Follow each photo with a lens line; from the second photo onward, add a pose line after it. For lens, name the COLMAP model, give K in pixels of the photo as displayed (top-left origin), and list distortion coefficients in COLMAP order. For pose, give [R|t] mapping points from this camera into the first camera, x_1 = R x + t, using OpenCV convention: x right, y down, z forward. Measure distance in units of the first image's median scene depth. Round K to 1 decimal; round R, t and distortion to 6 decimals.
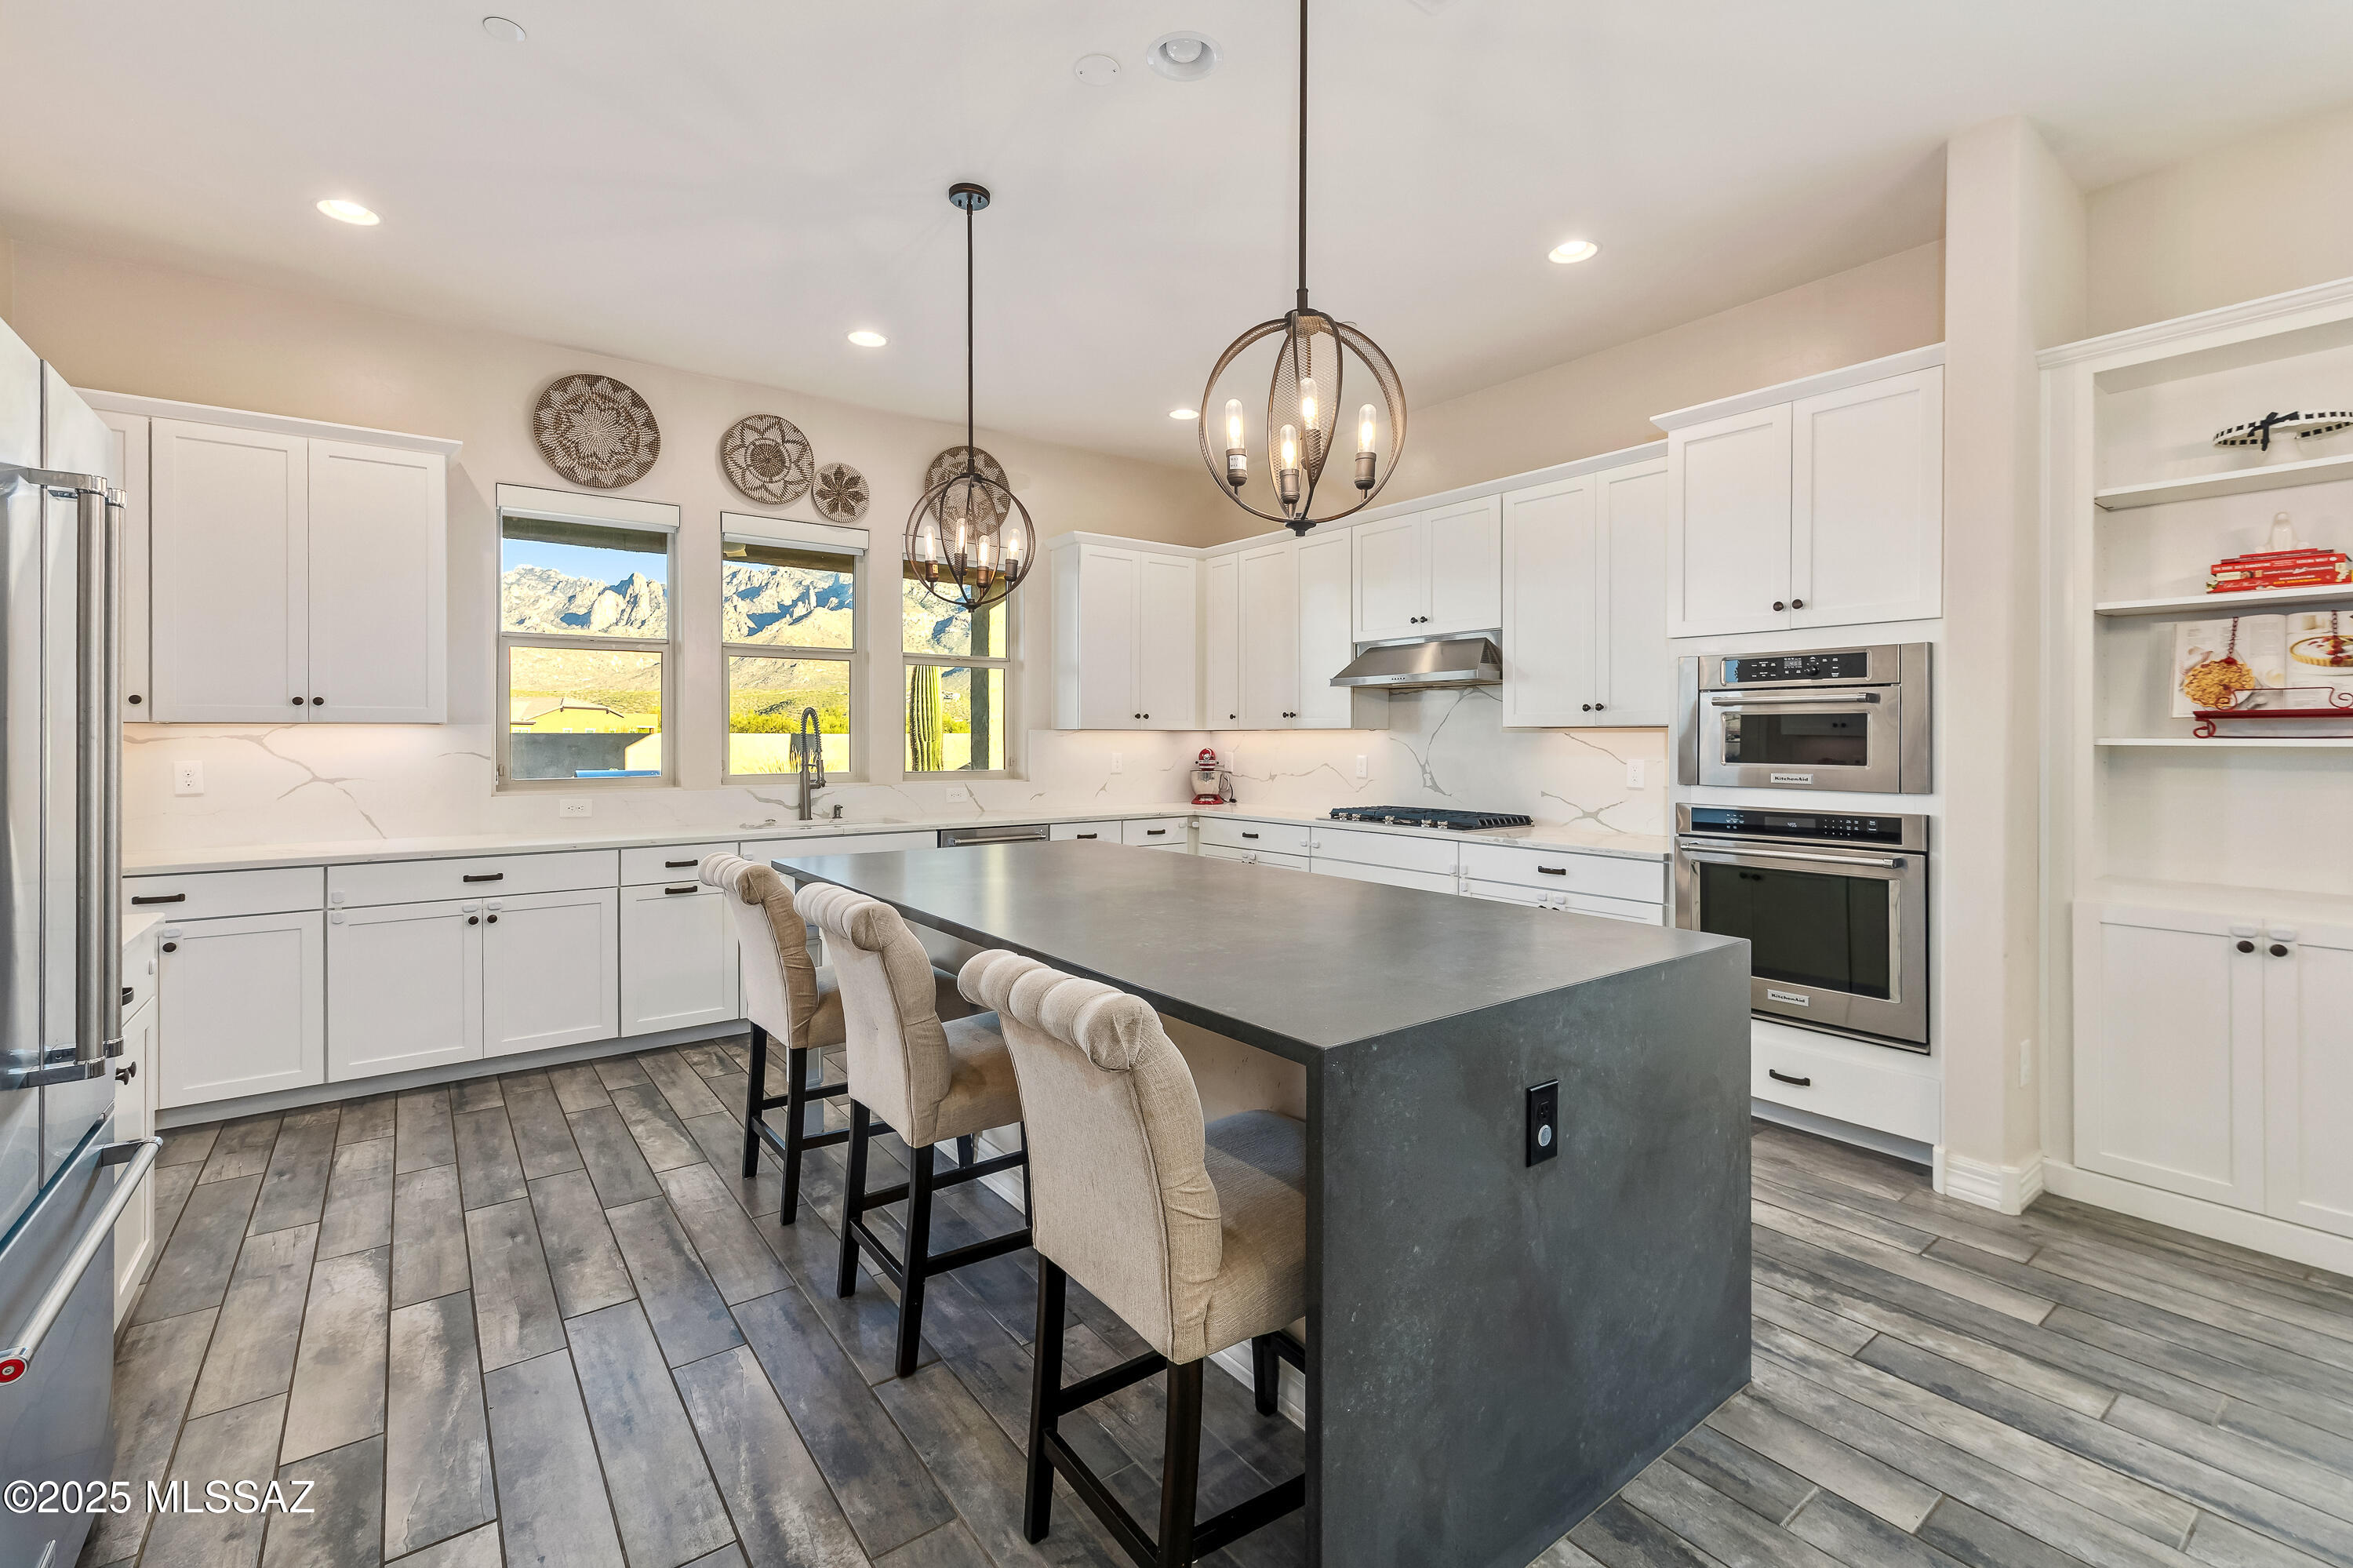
lens RADIAL K [[1026.7, 0, 1174.1], [0, 1026.7, 725.8], [0, 0, 1]] dist [0.031839, -0.000401]
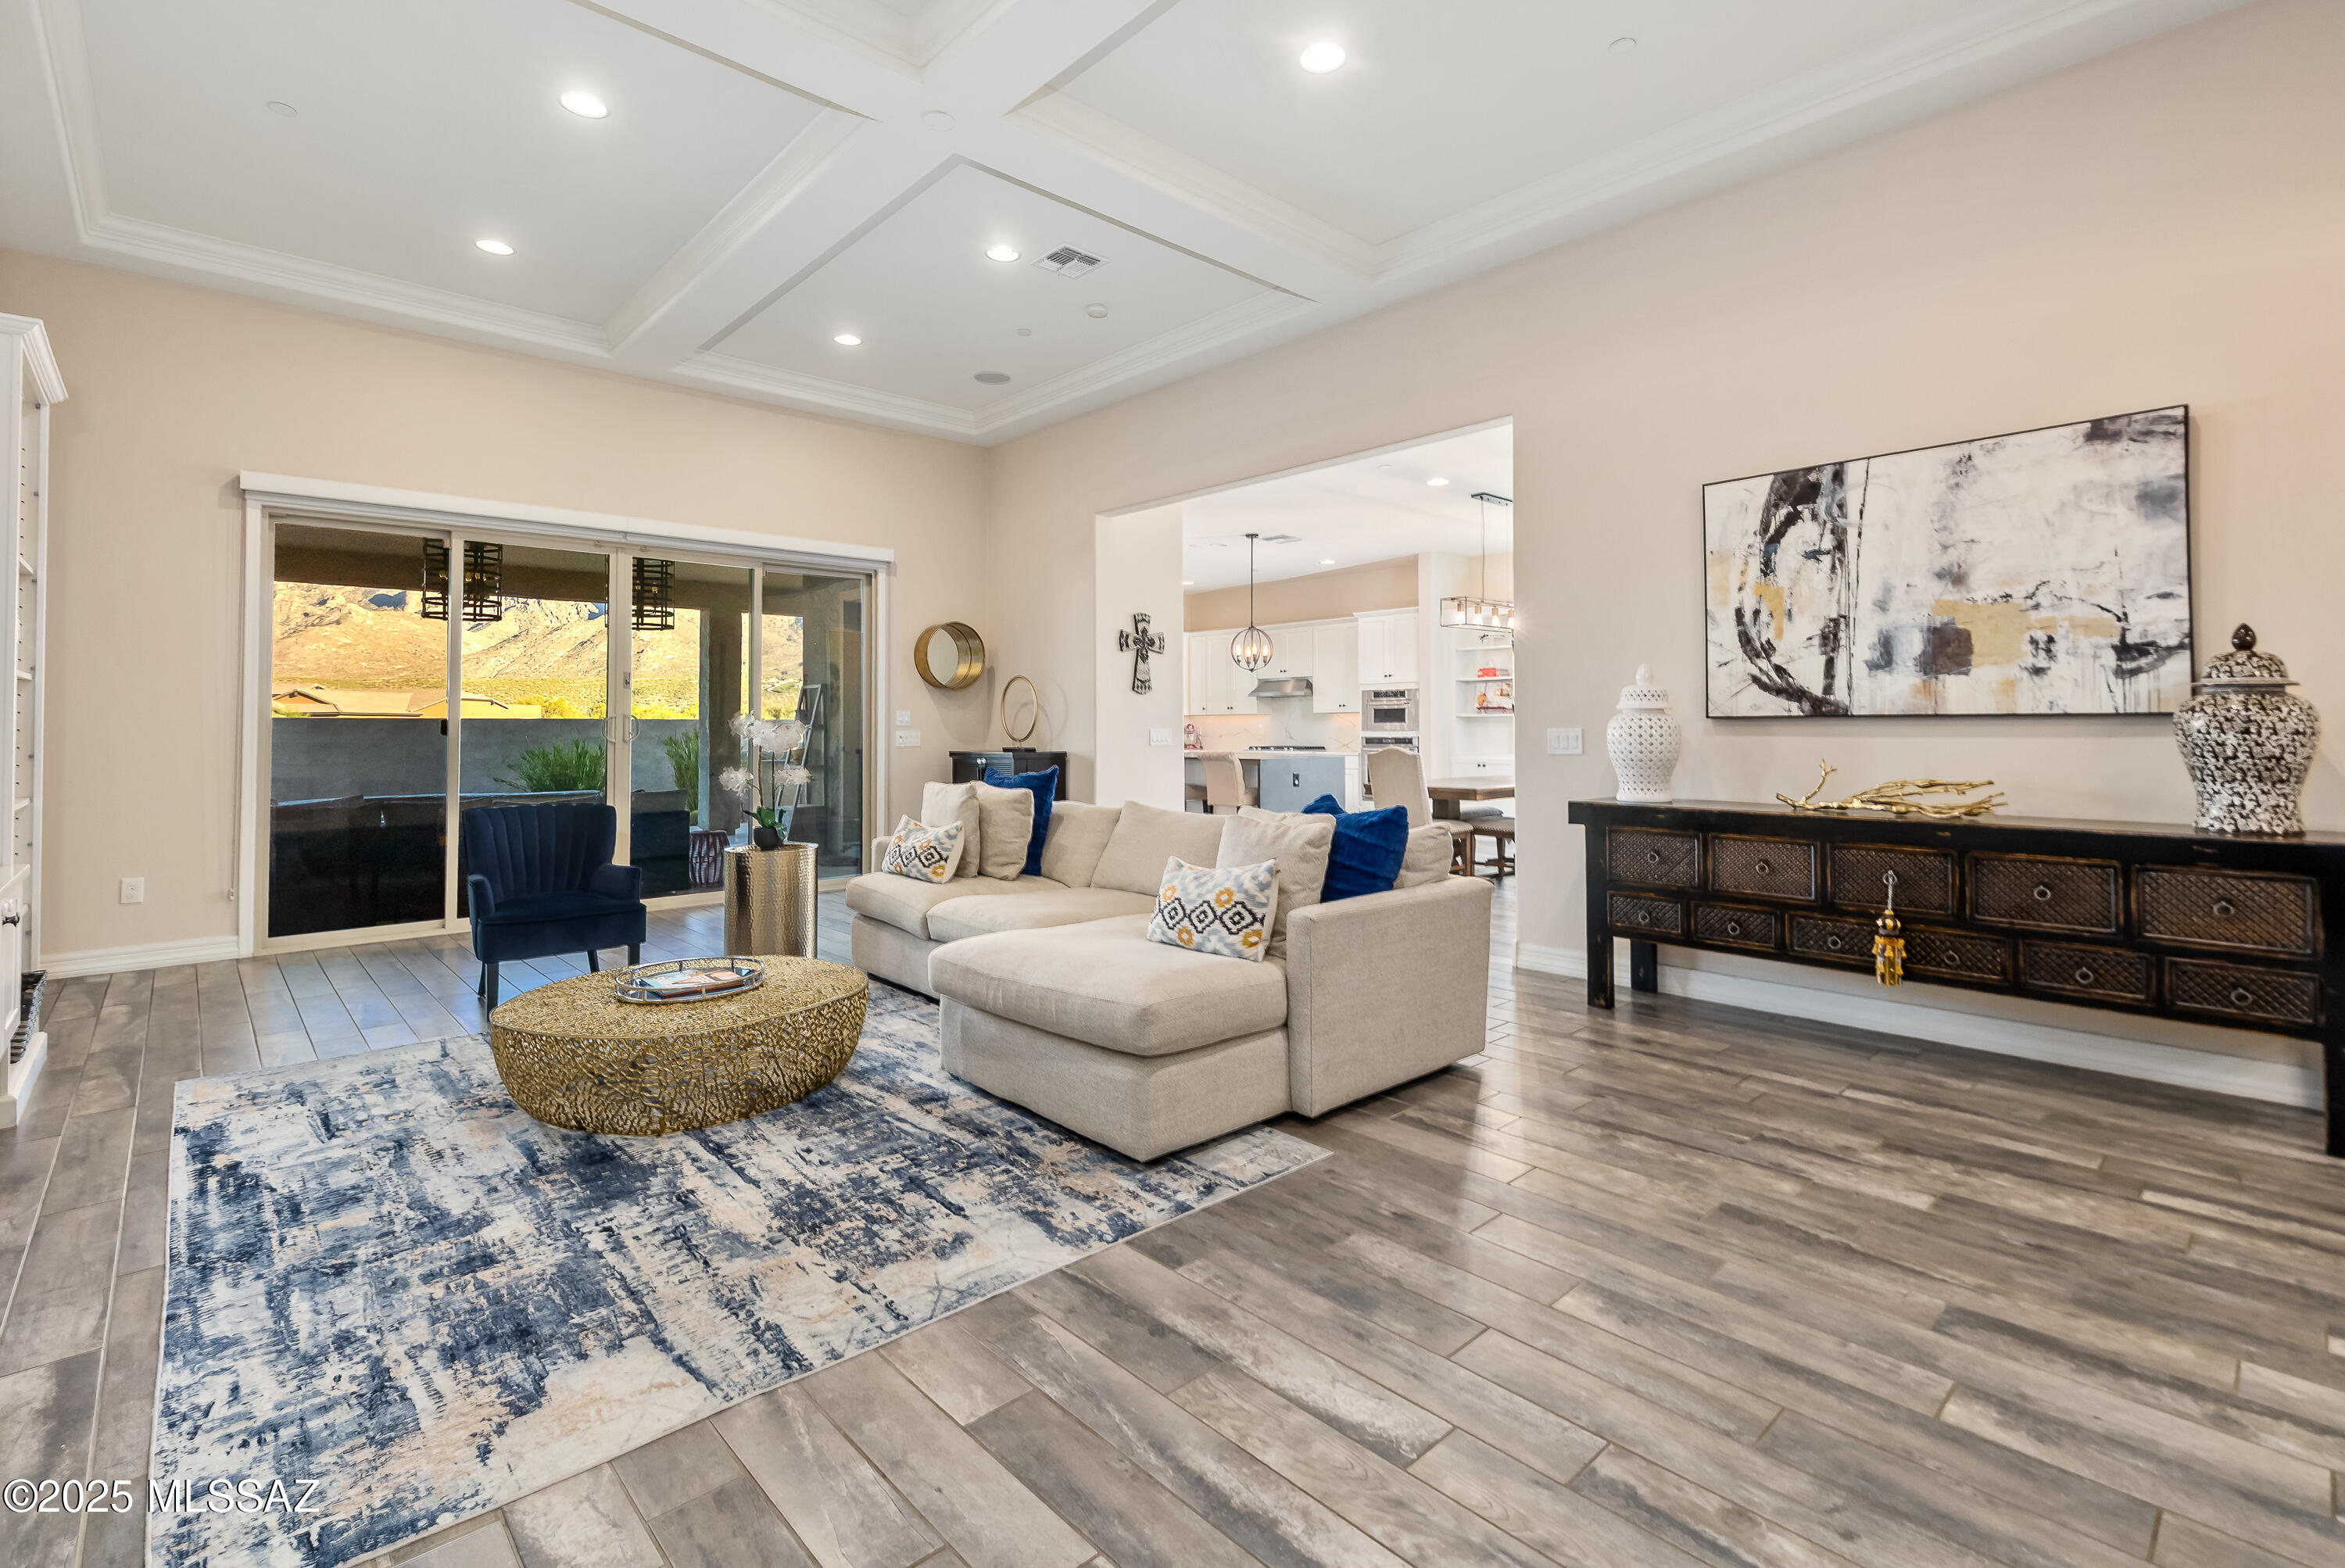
lens RADIAL K [[1060.9, 0, 1180.4], [0, 1060.9, 714.2], [0, 0, 1]] dist [0.004722, 0.000425]
pose [[0.994091, -0.002802, 0.108517, -0.483099], [0.003637, 0.999965, -0.007493, 0.034102], [-0.108492, 0.007844, 0.994066, -2.509582]]
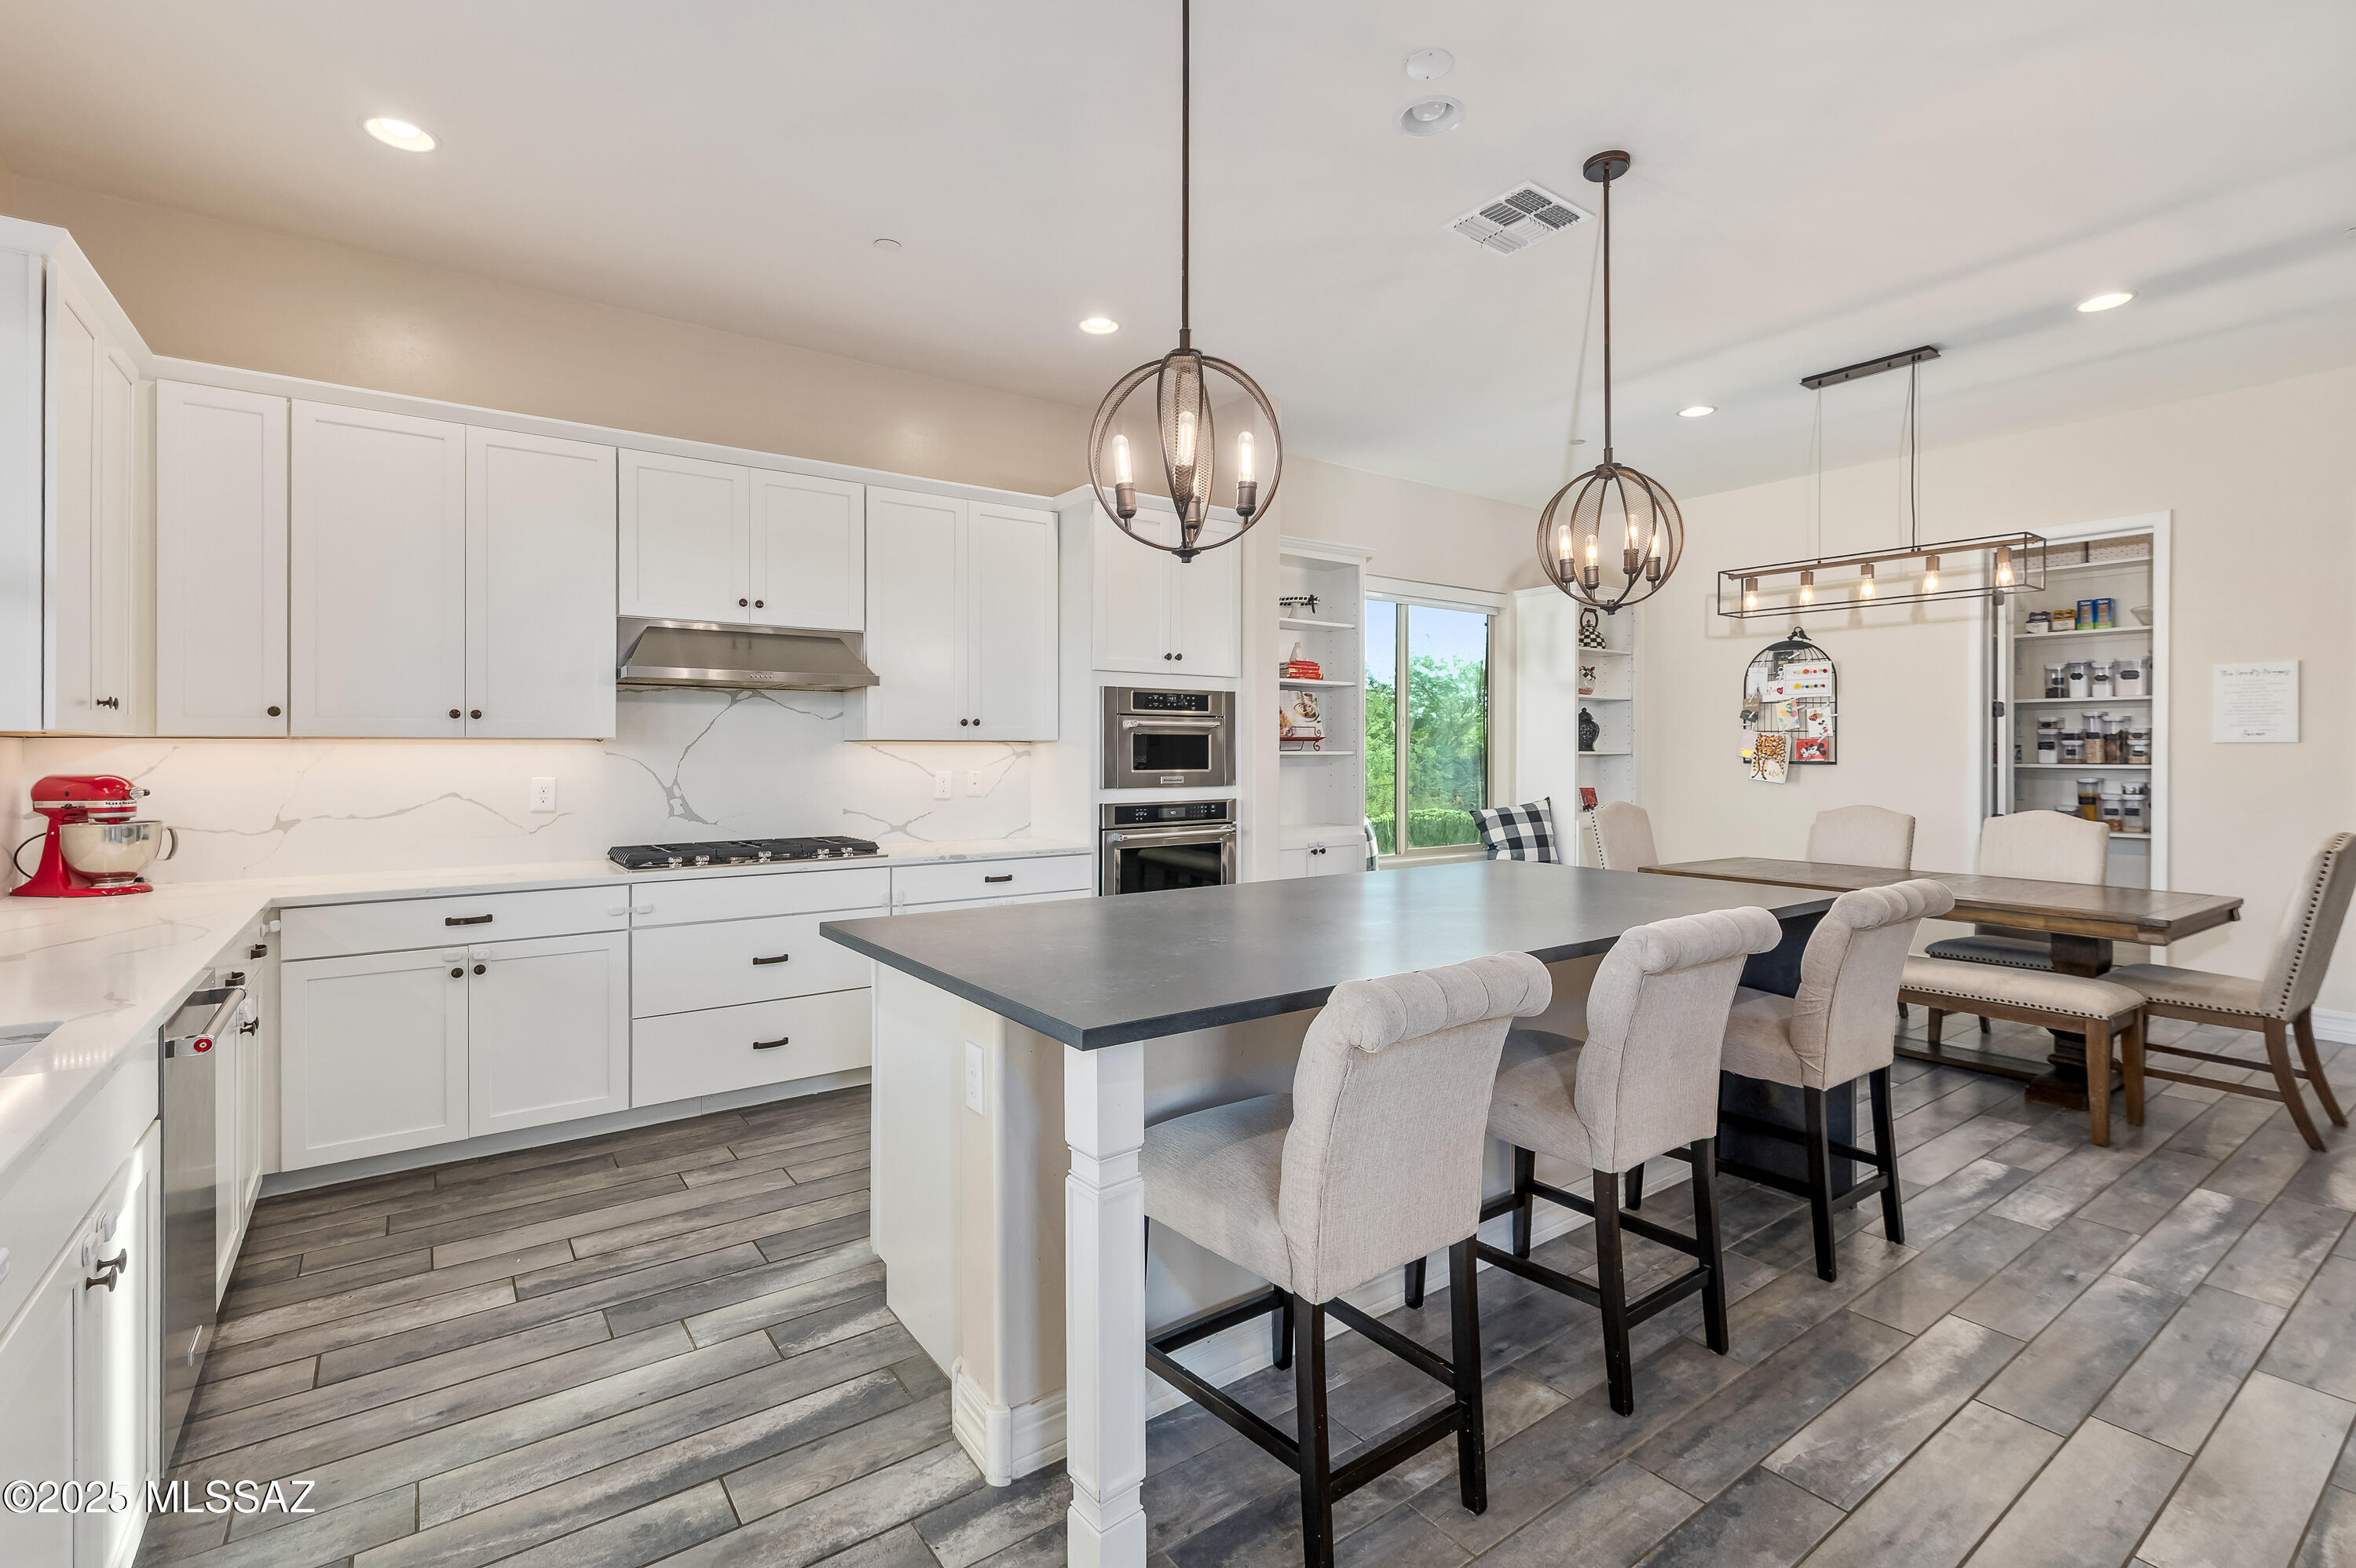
lens RADIAL K [[1050.7, 0, 1182.8], [0, 1050.7, 765.7], [0, 0, 1]] dist [0.000906, 0.000279]
pose [[0.018313, -0.009203, 0.999790, -0.831257], [-0.009561, 0.999910, 0.009380, 0.018164], [-0.999787, -0.009730, 0.018223, 0.960687]]
